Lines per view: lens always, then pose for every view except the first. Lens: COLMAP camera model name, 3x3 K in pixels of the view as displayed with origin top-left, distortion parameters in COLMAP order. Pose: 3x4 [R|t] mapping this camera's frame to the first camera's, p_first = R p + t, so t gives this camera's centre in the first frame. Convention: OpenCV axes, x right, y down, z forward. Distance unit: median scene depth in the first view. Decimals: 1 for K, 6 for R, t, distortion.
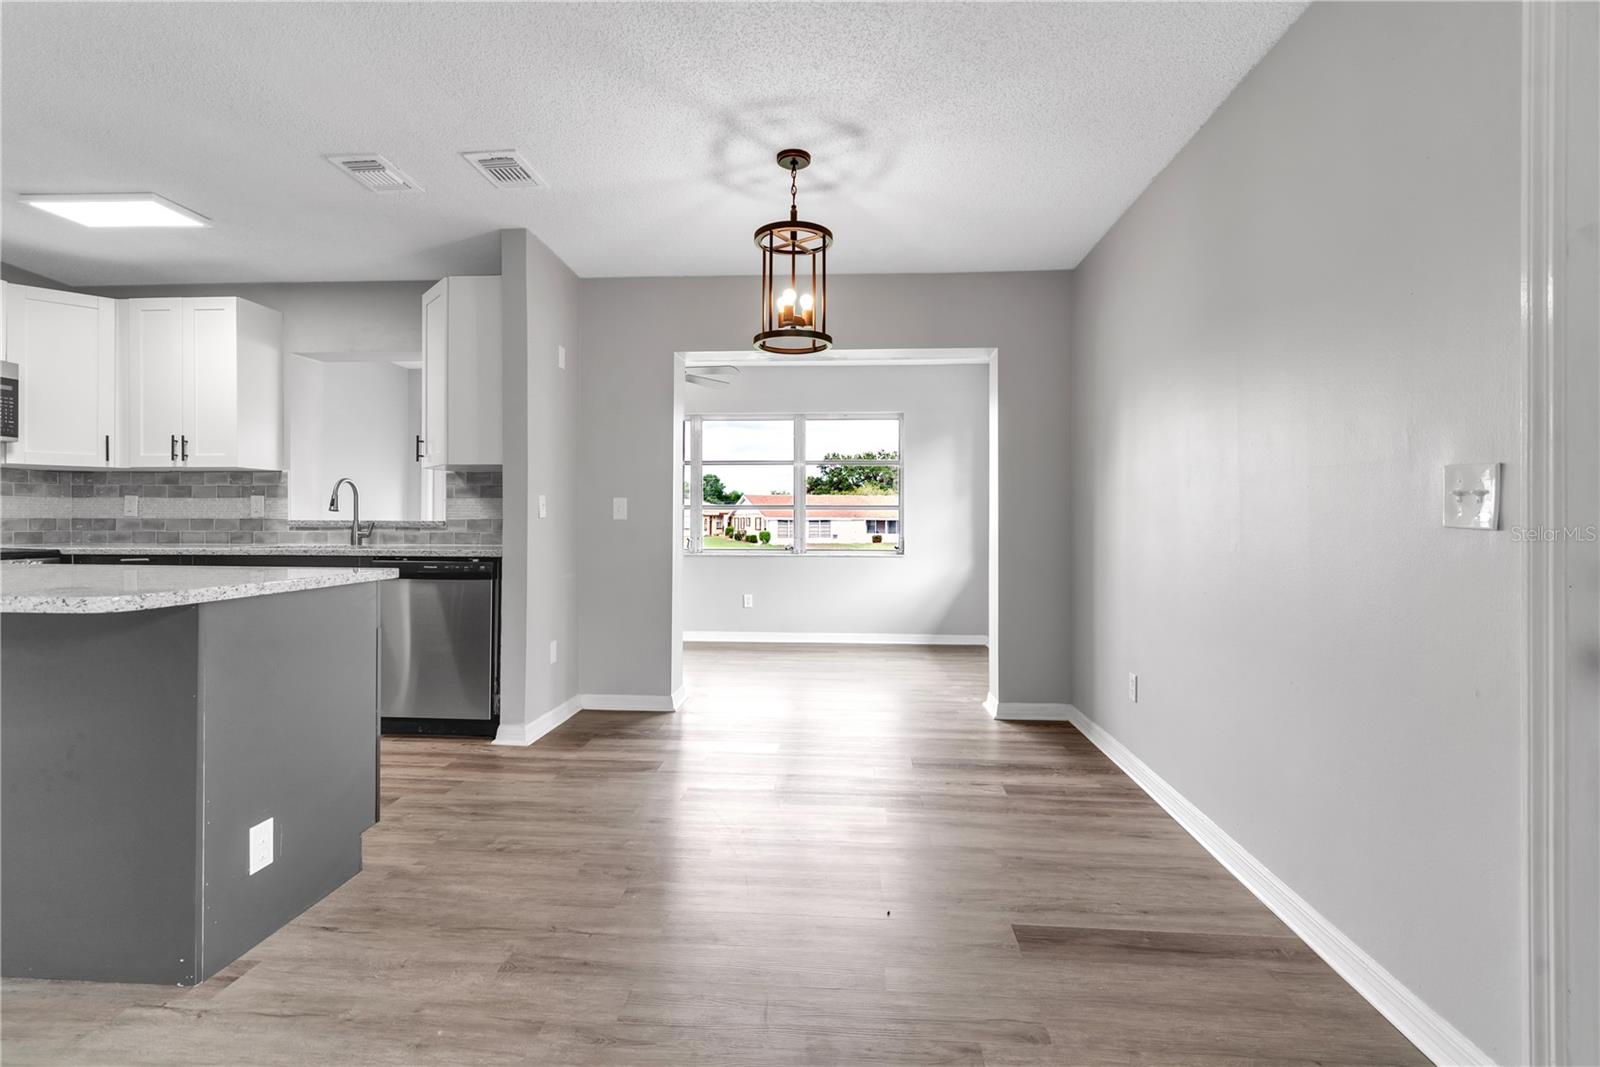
lens RADIAL K [[745.2, 0, 803.8], [0, 745.2, 519.4], [0, 0, 1]] dist [0.002896, 0.000331]
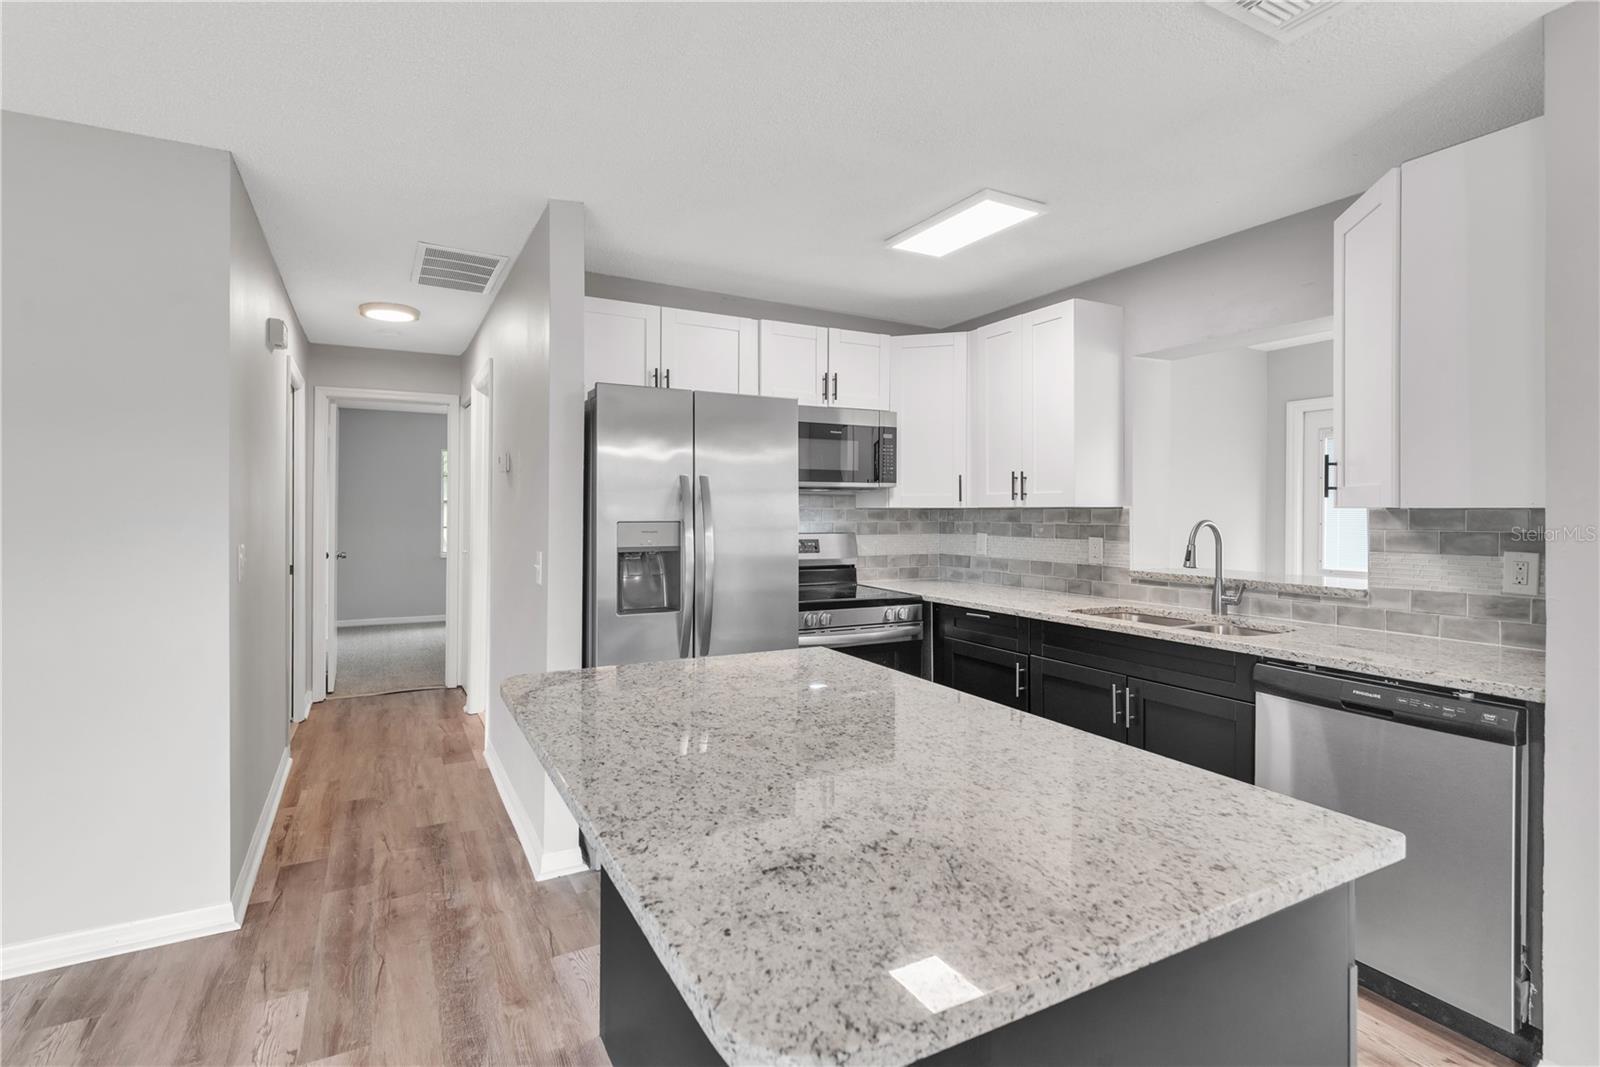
lens RADIAL K [[762.9, 0, 788.6], [0, 762.9, 508.3], [0, 0, 1]] dist [0.004614, 0.000159]
pose [[0.529650, -0.004630, -0.848203, -0.206643], [-0.000309, 0.999984, -0.005651, -0.060697], [0.848216, 0.003255, 0.529640, 0.279305]]
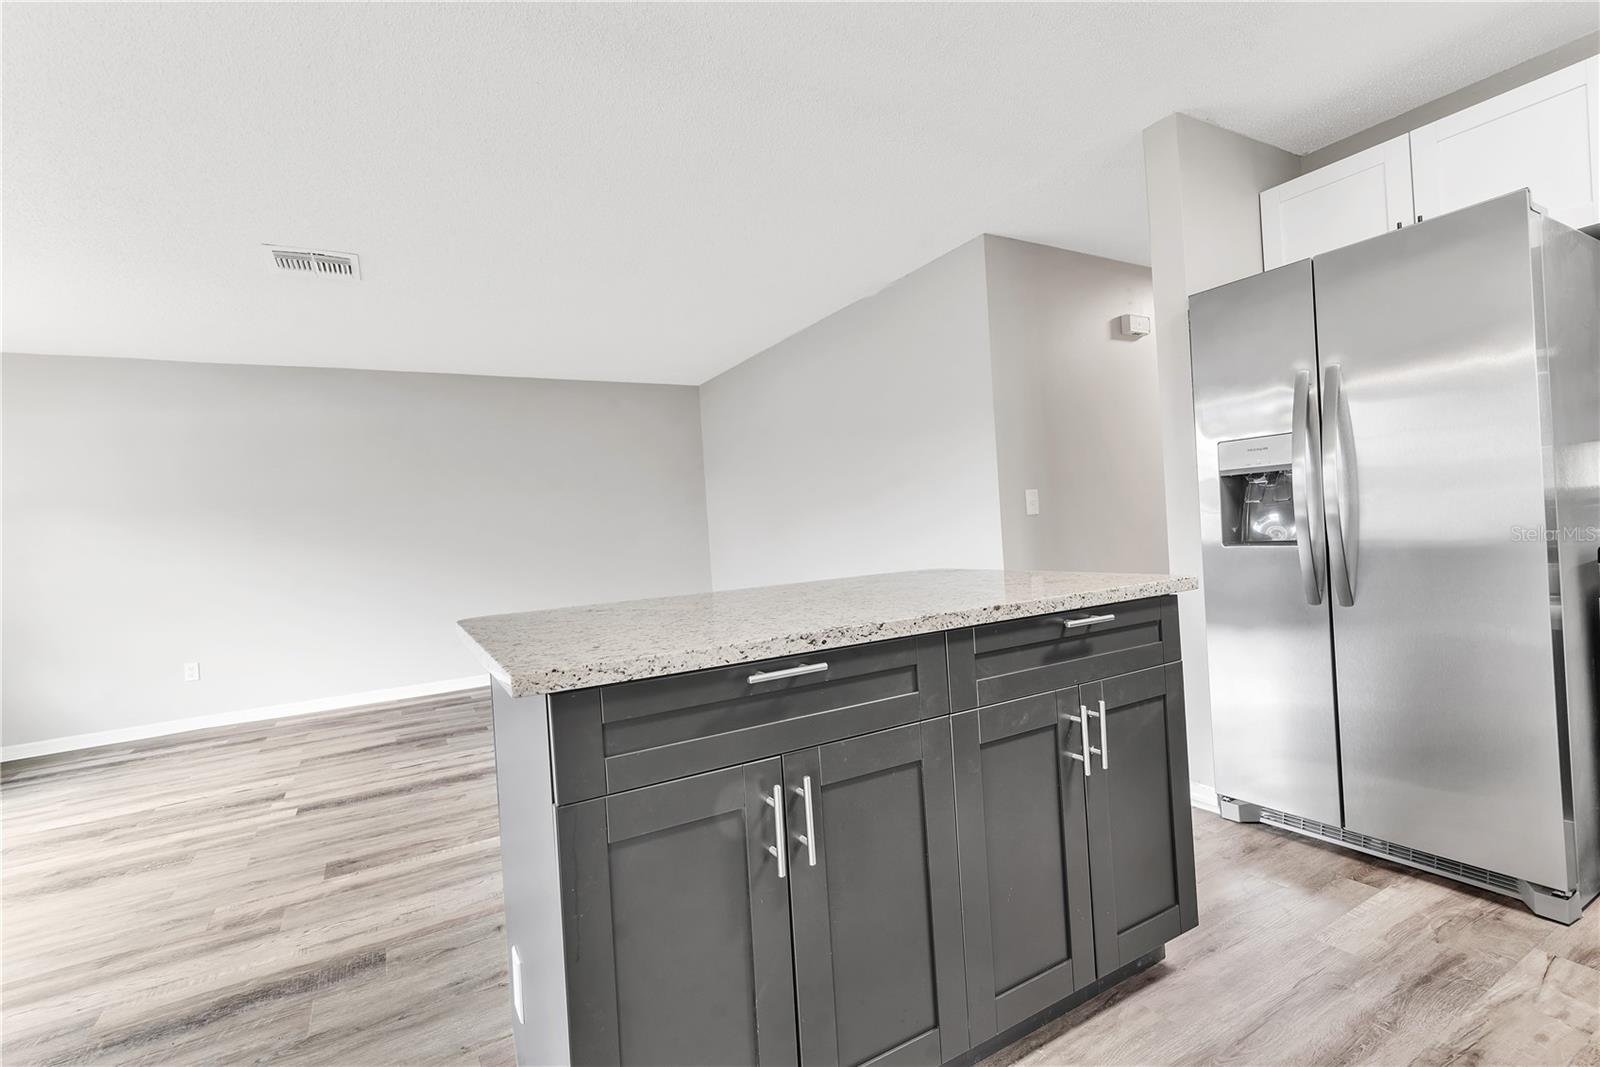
lens RADIAL K [[730.2, 0, 800.0], [0, 730.2, 533.5], [0, 0, 1]] dist [0.003647, 0.000601]
pose [[-0.830450, 0.048939, -0.554939, -0.255426], [0.056526, 0.998395, 0.003456, -0.001812], [0.554218, -0.028498, -0.831884, 0.797568]]
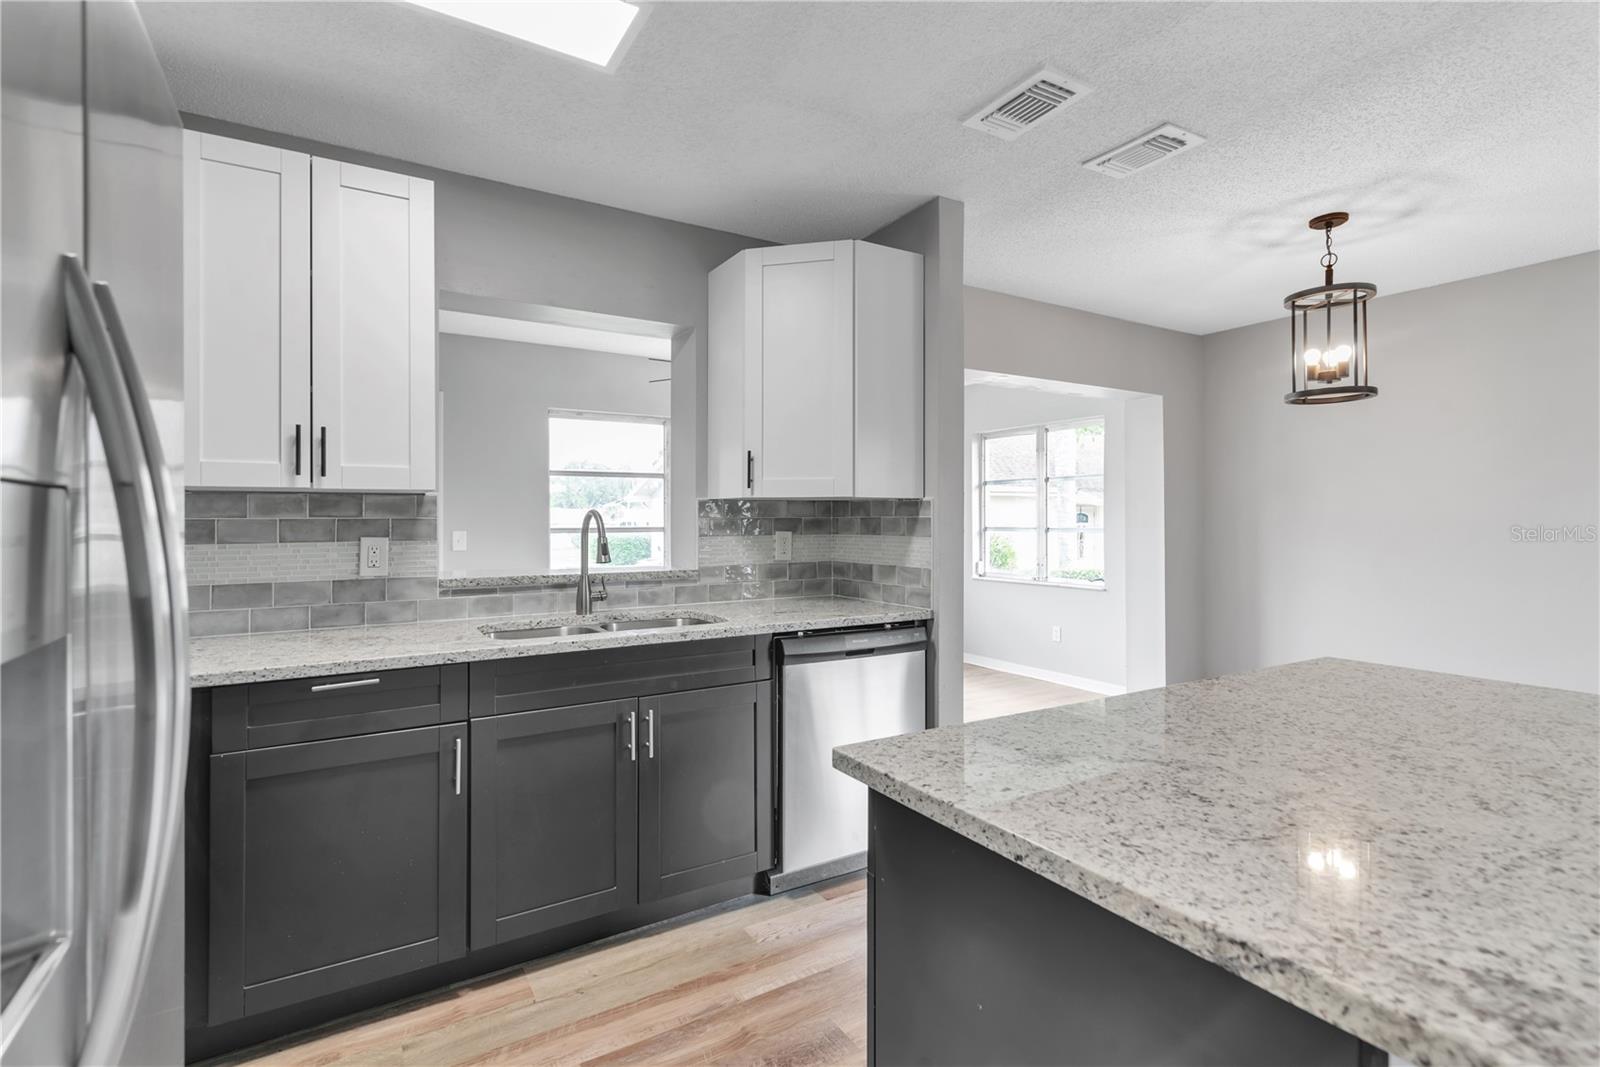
lens RADIAL K [[746.3, 0, 795.1], [0, 746.3, 513.5], [0, 0, 1]] dist [0.004967, 0.000222]
pose [[0.821856, 0.000180, 0.569696, -0.815166], [0.004387, 0.999968, -0.006645, -0.045846], [-0.569679, 0.007960, 0.821829, 0.376817]]
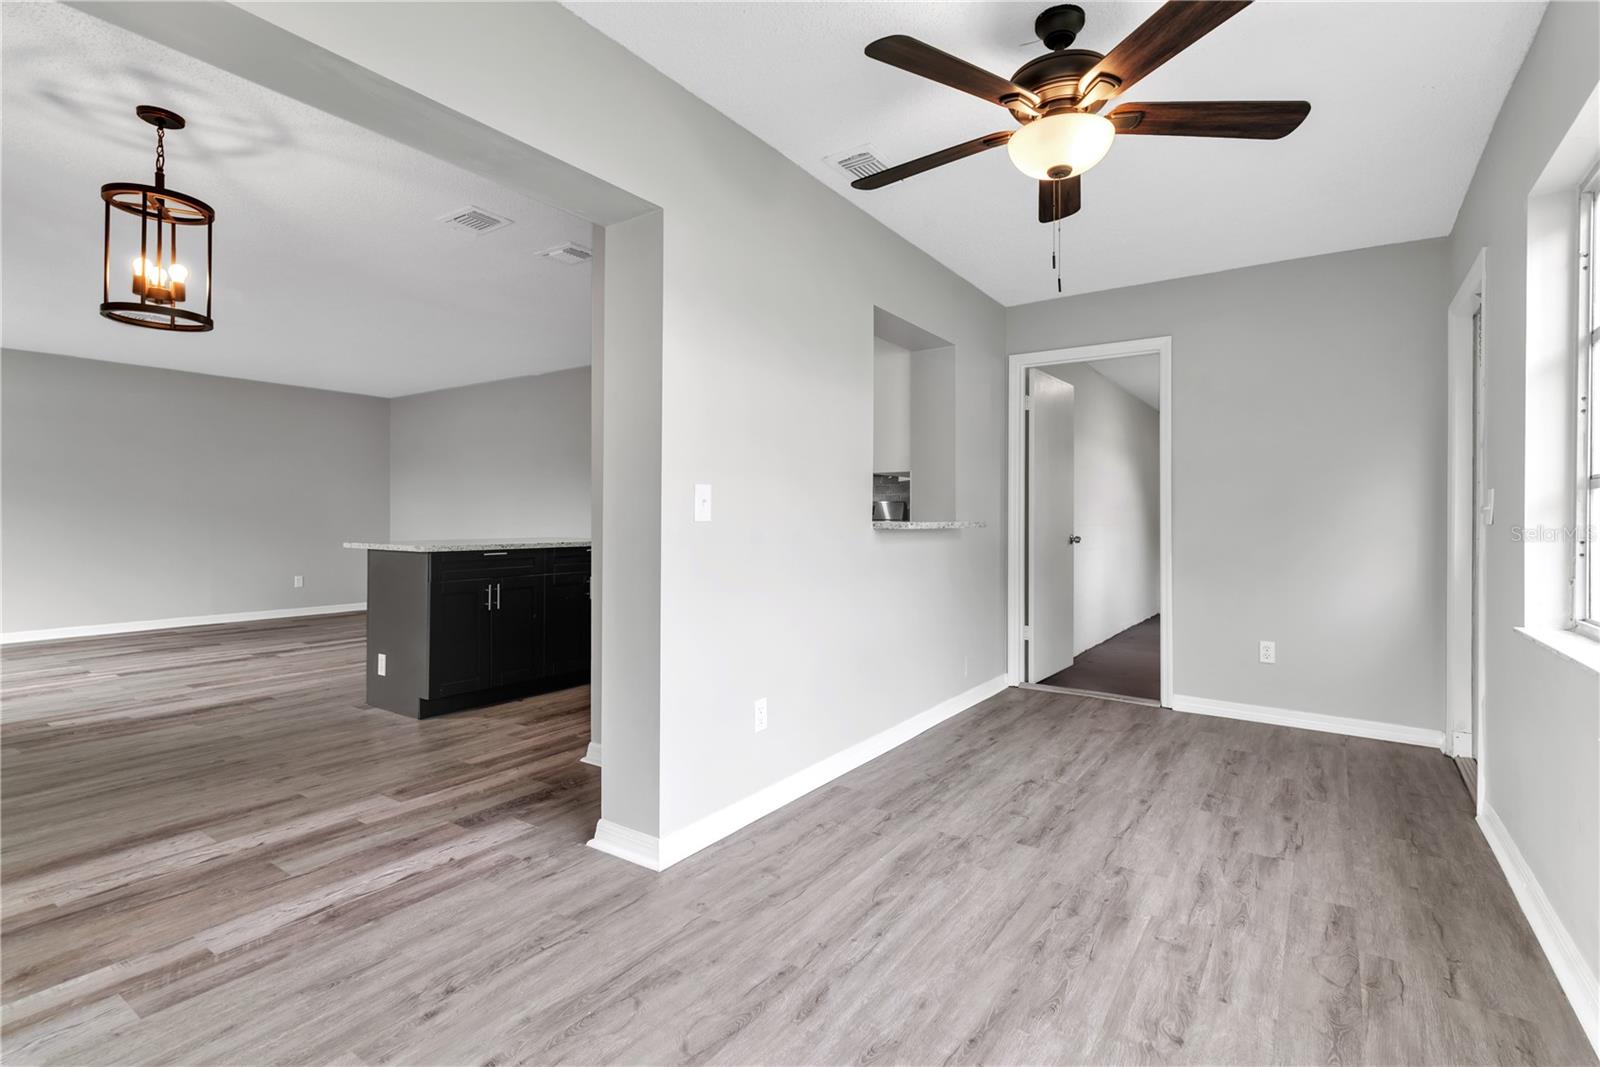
lens RADIAL K [[759.6, 0, 810.6], [0, 759.6, 515.3], [0, 0, 1]] dist [0.005652, -0.001098]
pose [[-0.507321, -0.012180, -0.861671, 0.252437], [-0.008834, 0.999921, -0.008933, 0.002790], [0.861712, 0.003080, -0.507388, 1.433409]]
